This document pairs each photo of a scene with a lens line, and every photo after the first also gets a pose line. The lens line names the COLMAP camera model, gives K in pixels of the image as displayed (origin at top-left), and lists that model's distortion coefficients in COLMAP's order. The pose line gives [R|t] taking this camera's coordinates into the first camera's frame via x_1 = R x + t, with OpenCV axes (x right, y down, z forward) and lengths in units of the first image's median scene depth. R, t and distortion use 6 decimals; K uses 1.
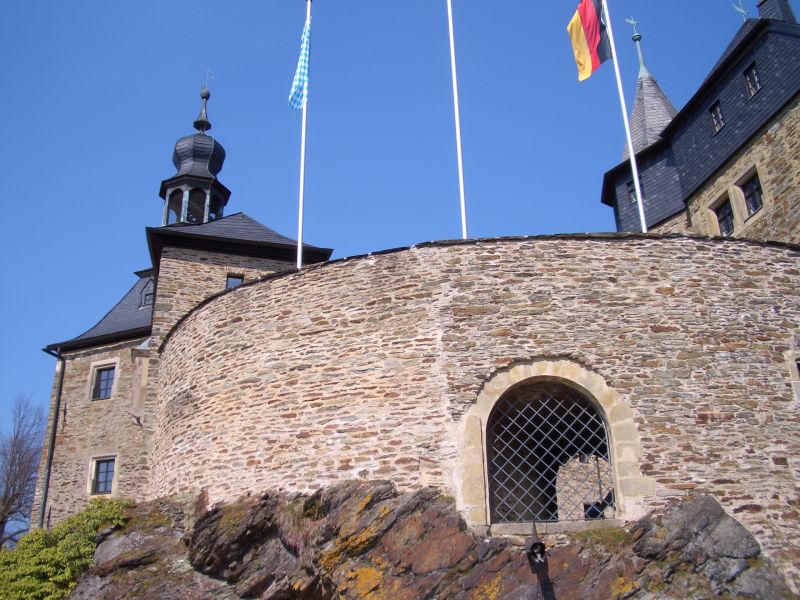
lens RADIAL K [[838.4, 0, 380.3], [0, 838.4, 297.9], [0, 0, 1]] dist [-0.197719, 0.173921]
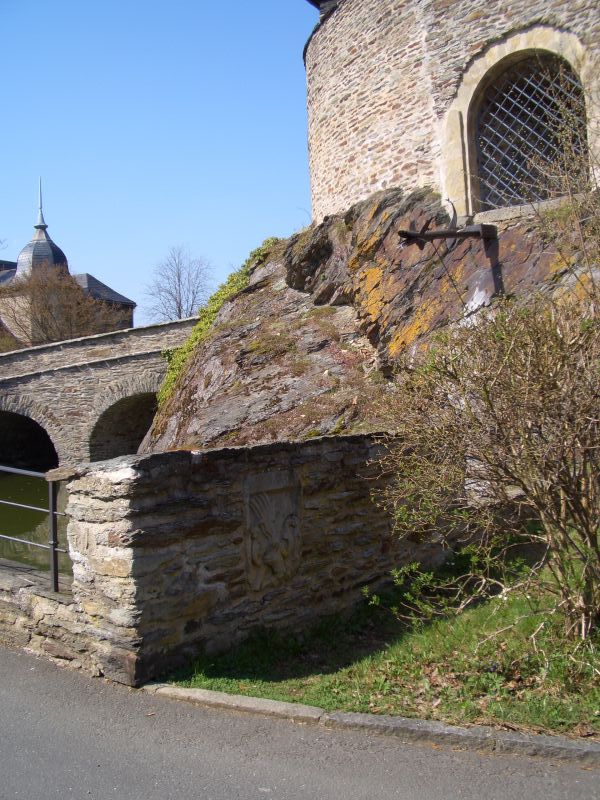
lens RADIAL K [[844.3, 0, 300.0], [0, 844.3, 400.0], [0, 0, 1]] dist [-0.235530, 0.268367]
pose [[0.758198, -0.017332, -0.651794, 0.579135], [0.300008, 0.896817, 0.325136, 0.074258], [0.578905, -0.442061, 0.685165, 0.059005]]
